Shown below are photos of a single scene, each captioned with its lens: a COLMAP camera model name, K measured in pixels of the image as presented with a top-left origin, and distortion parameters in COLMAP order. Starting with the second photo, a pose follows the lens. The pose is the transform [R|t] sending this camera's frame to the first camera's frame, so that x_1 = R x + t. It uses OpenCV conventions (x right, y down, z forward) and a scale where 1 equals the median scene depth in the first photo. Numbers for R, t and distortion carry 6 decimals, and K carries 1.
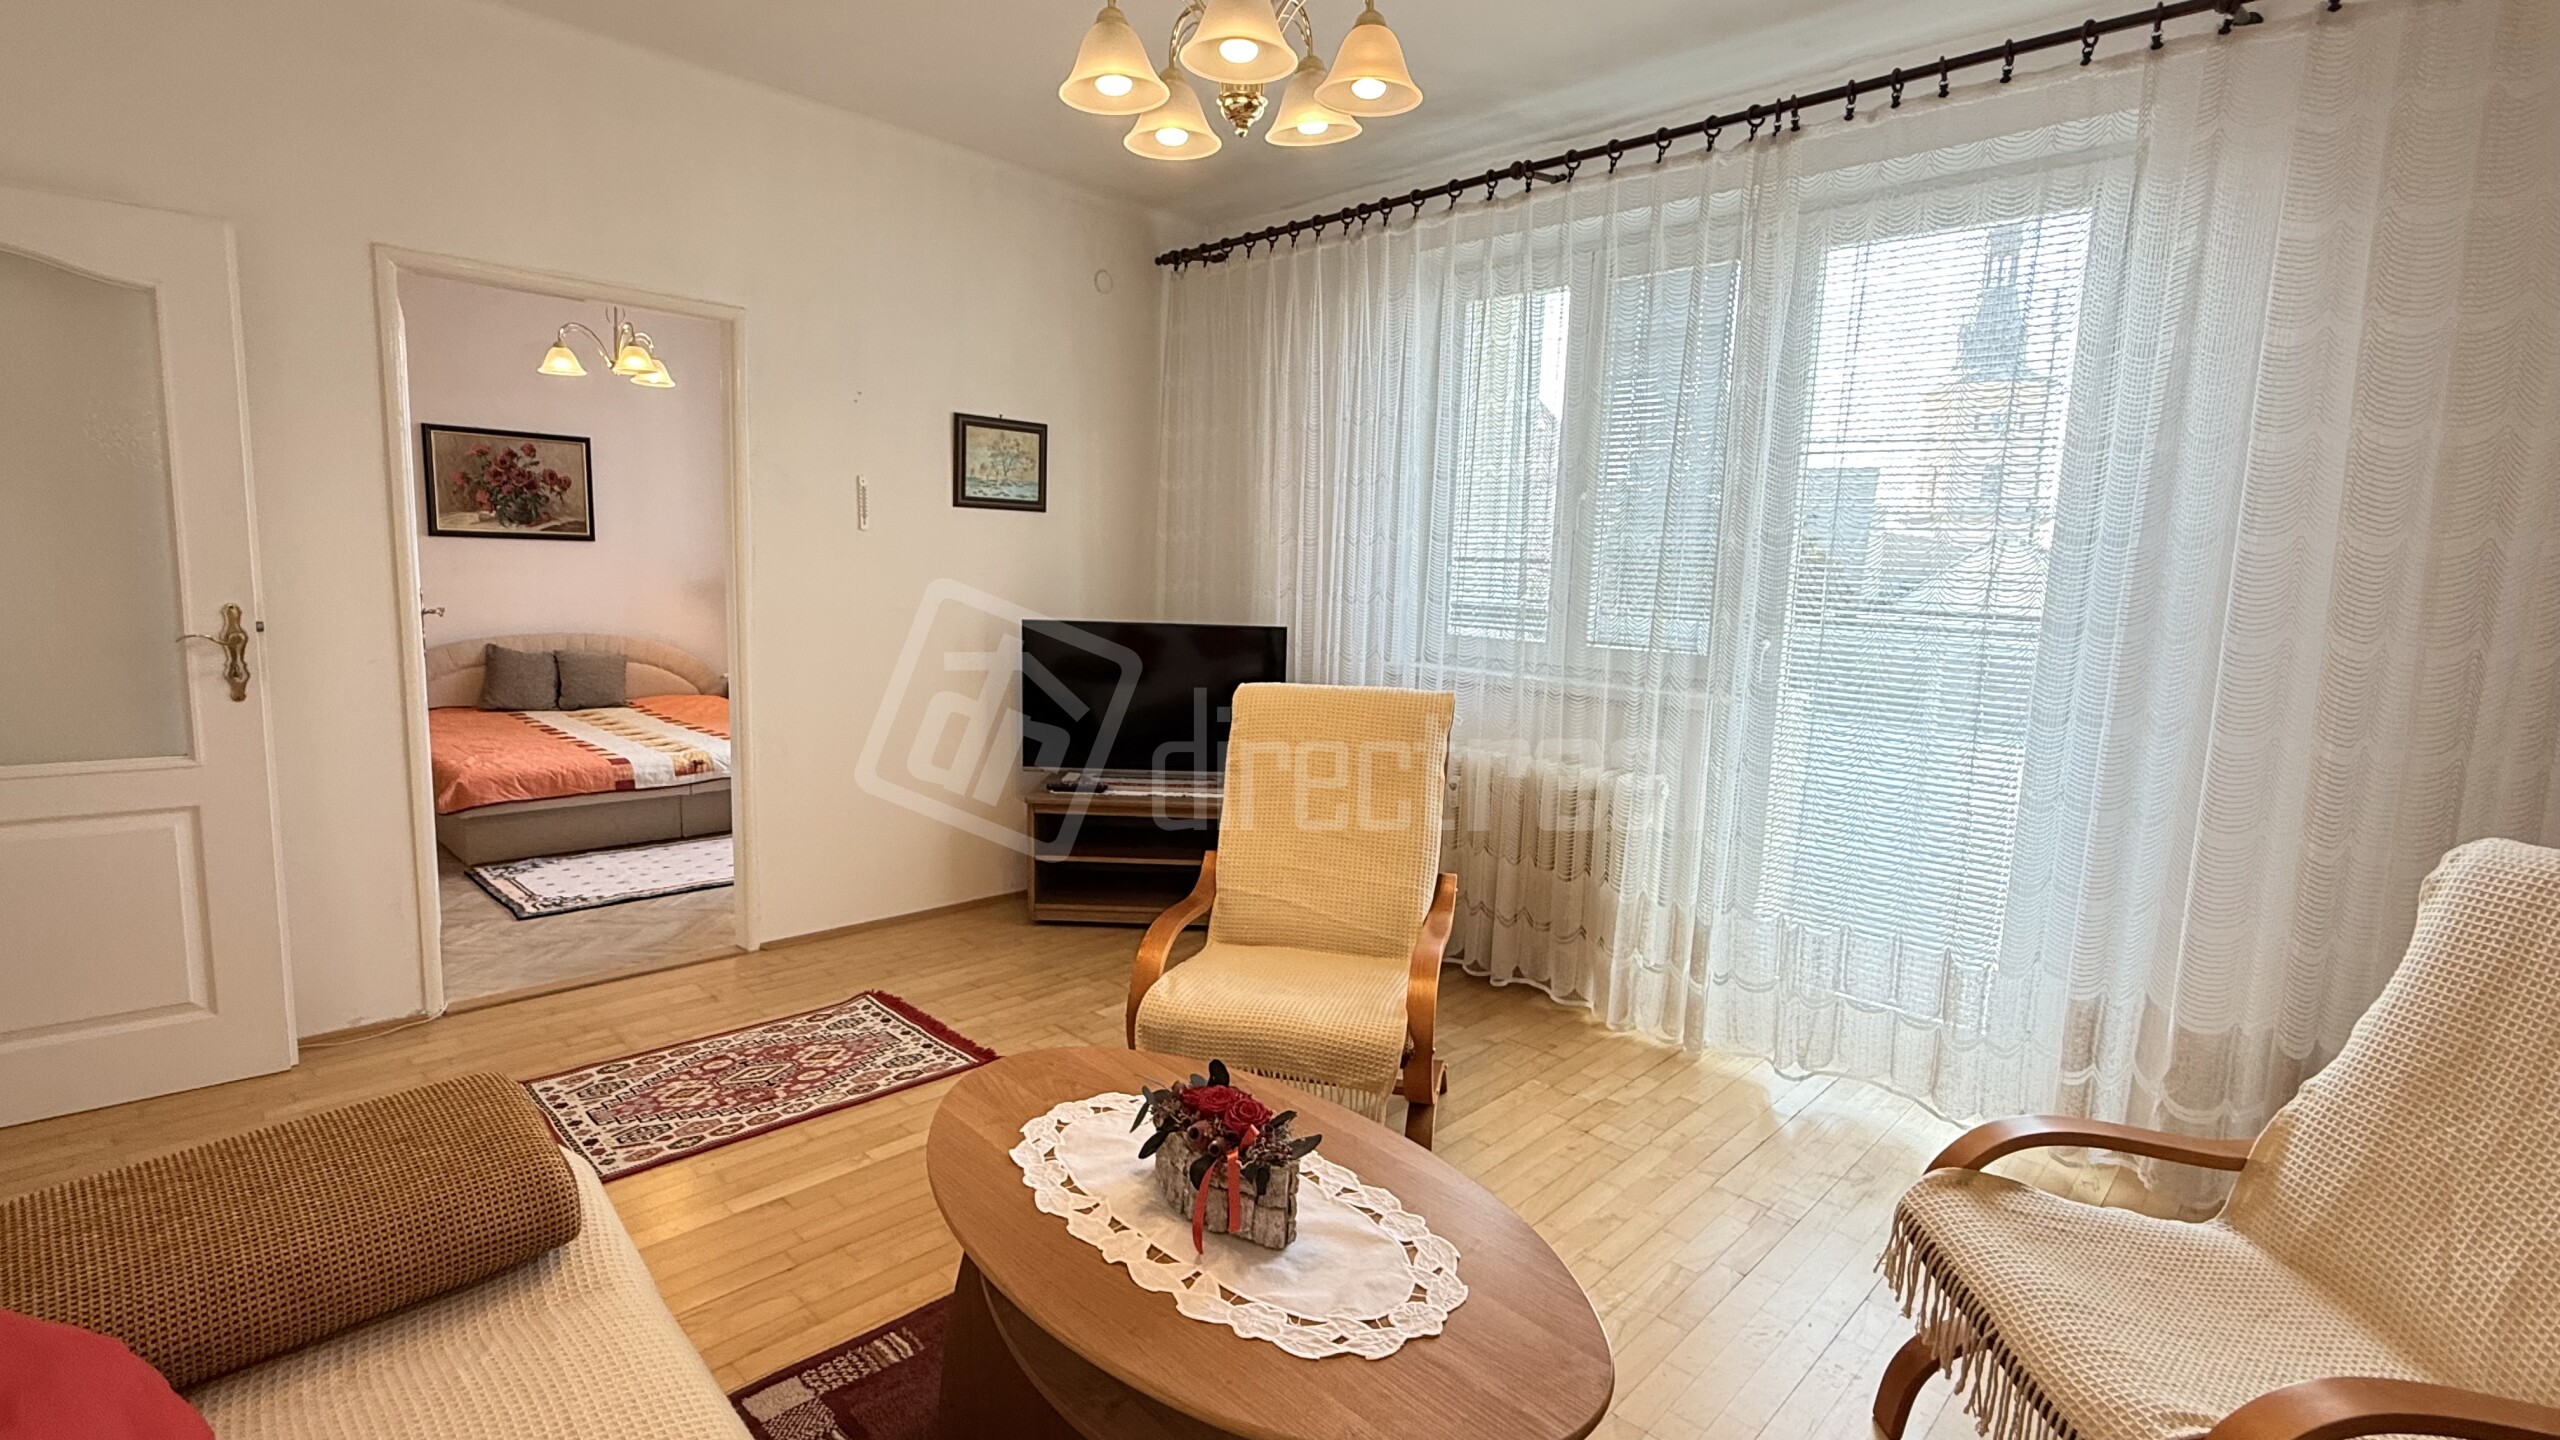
lens RADIAL K [[1156.8, 0, 1280.0], [0, 1156.8, 720.0], [0, 0, 1]] dist [-0.000333, 0.000068]
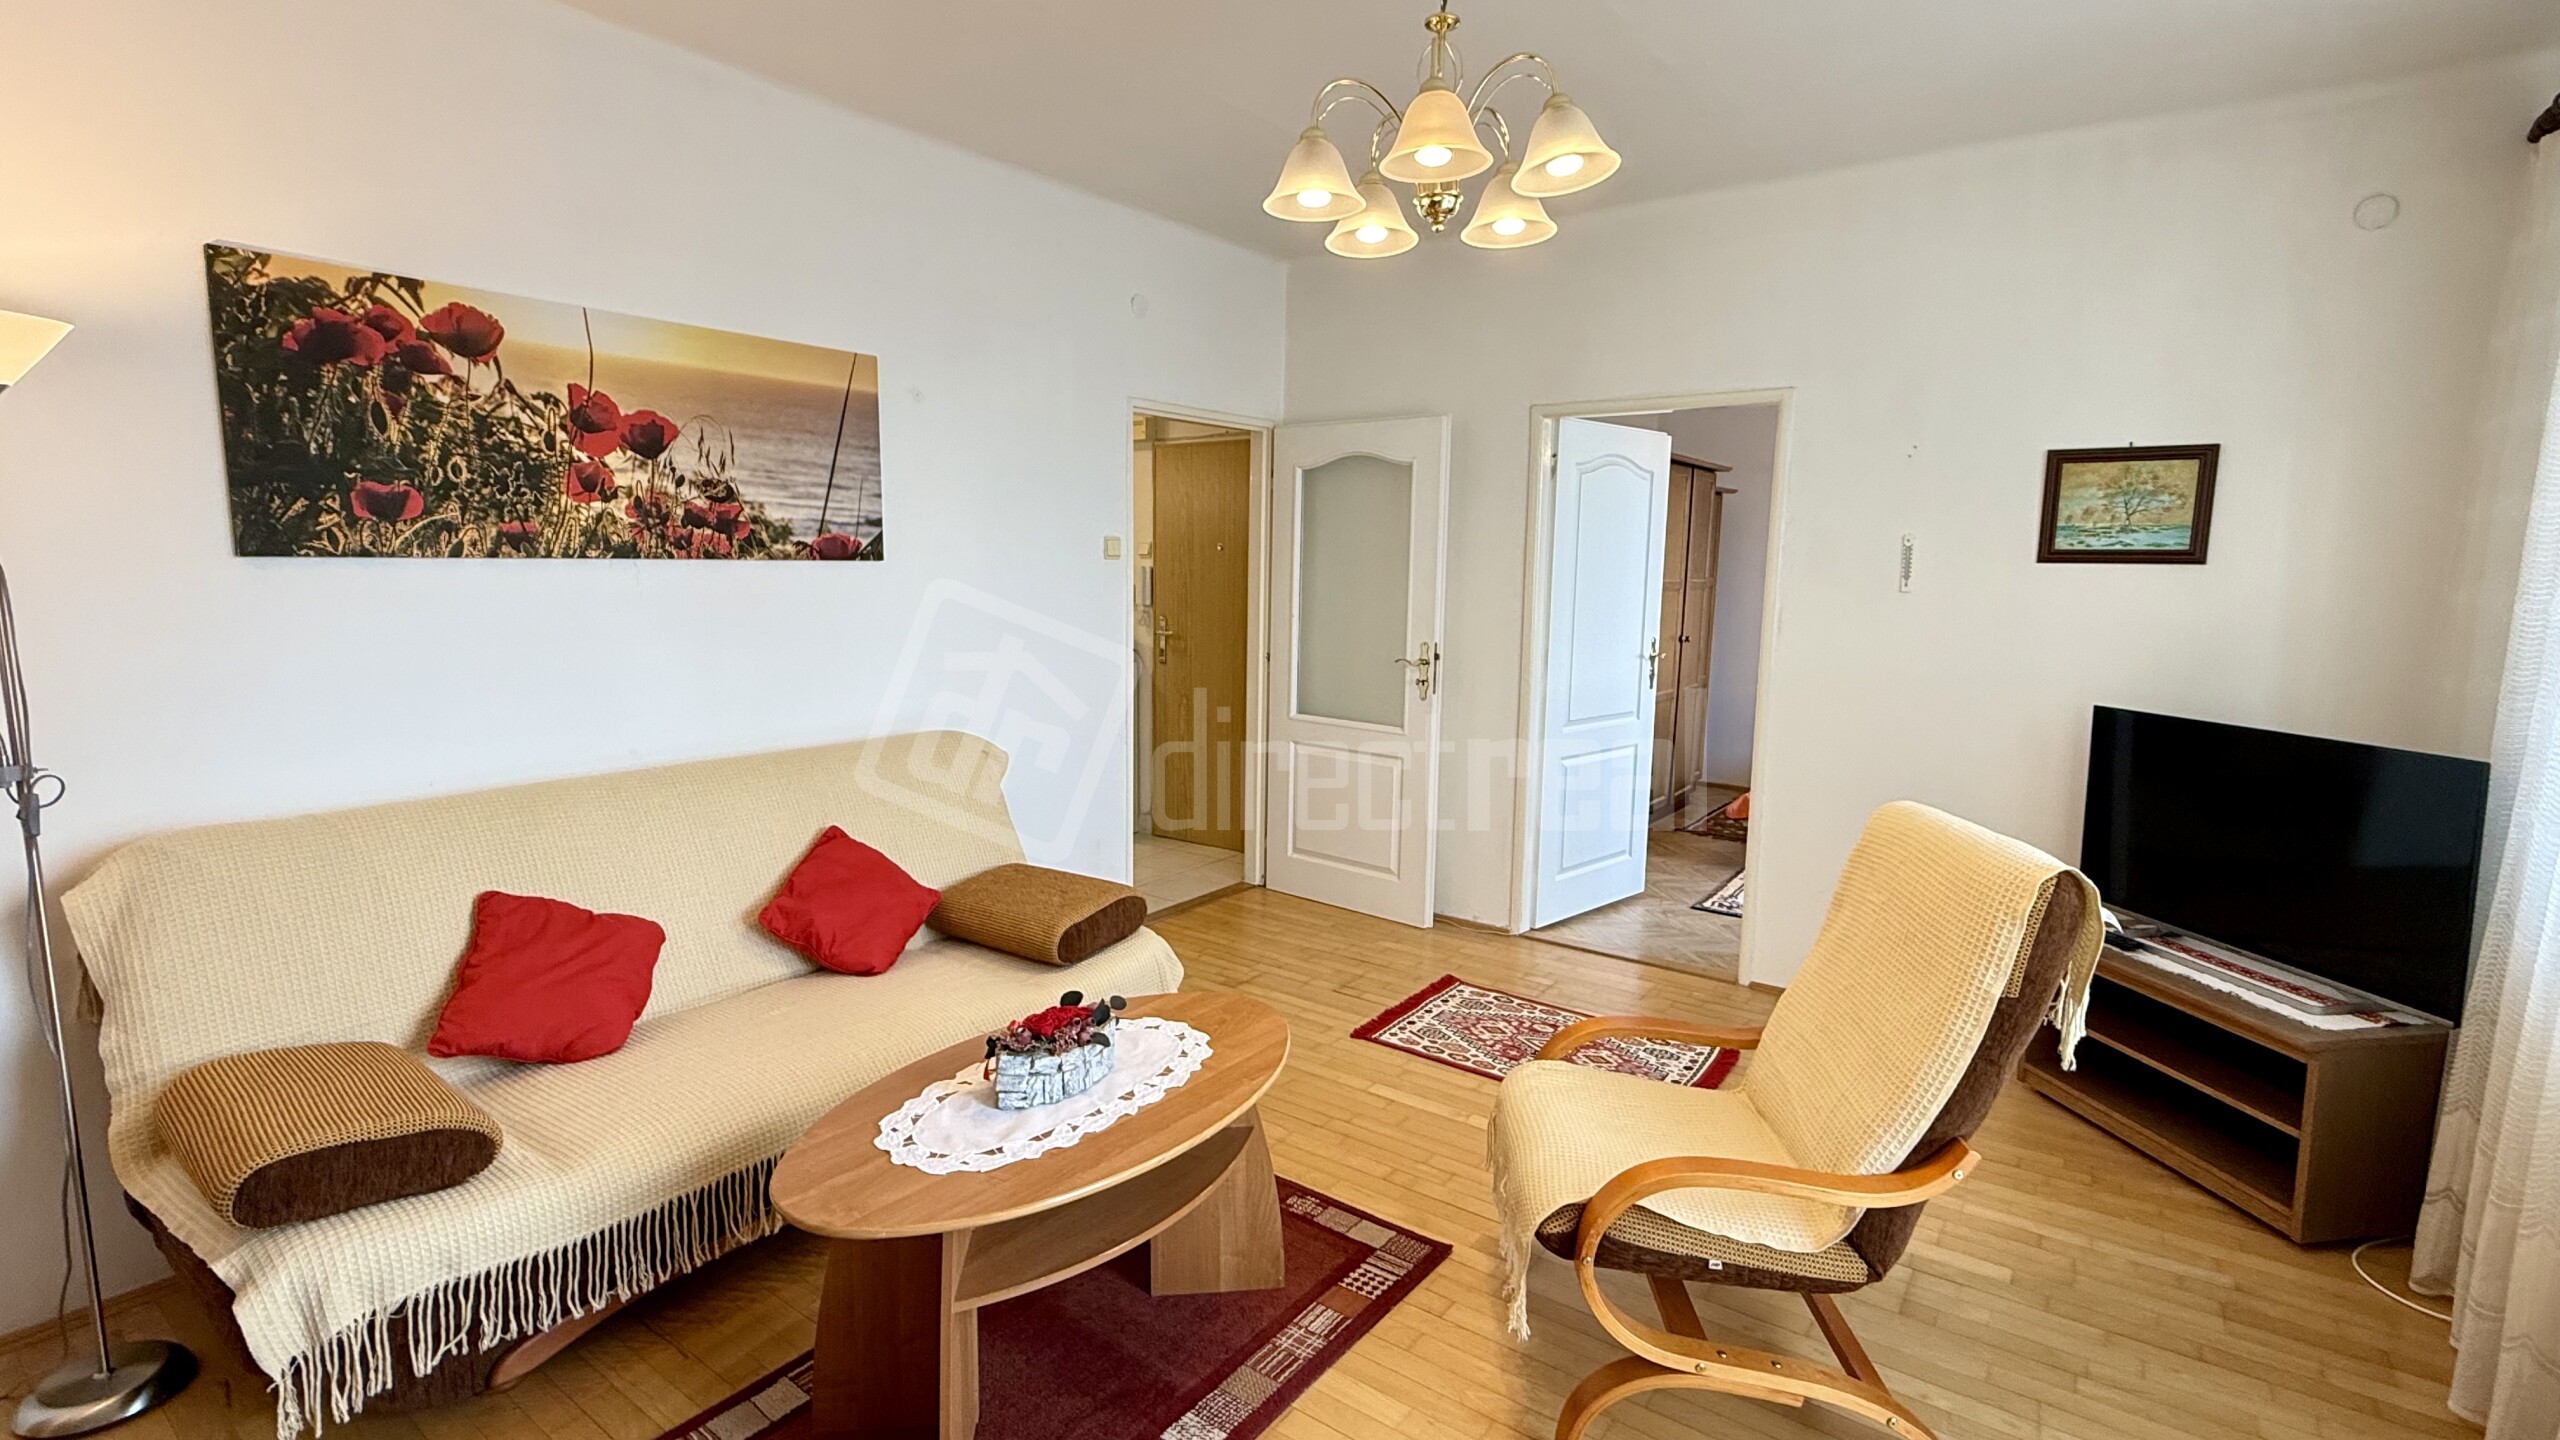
lens RADIAL K [[1170.4, 0, 1280.0], [0, 1170.4, 720.0], [0, 0, 1]] dist [0.002745, 0.000689]
pose [[0.139741, 0.105414, -0.984561, 0.600462], [-0.143262, 0.986008, 0.085235, -0.083169], [0.979770, 0.129140, 0.152887, 0.438658]]
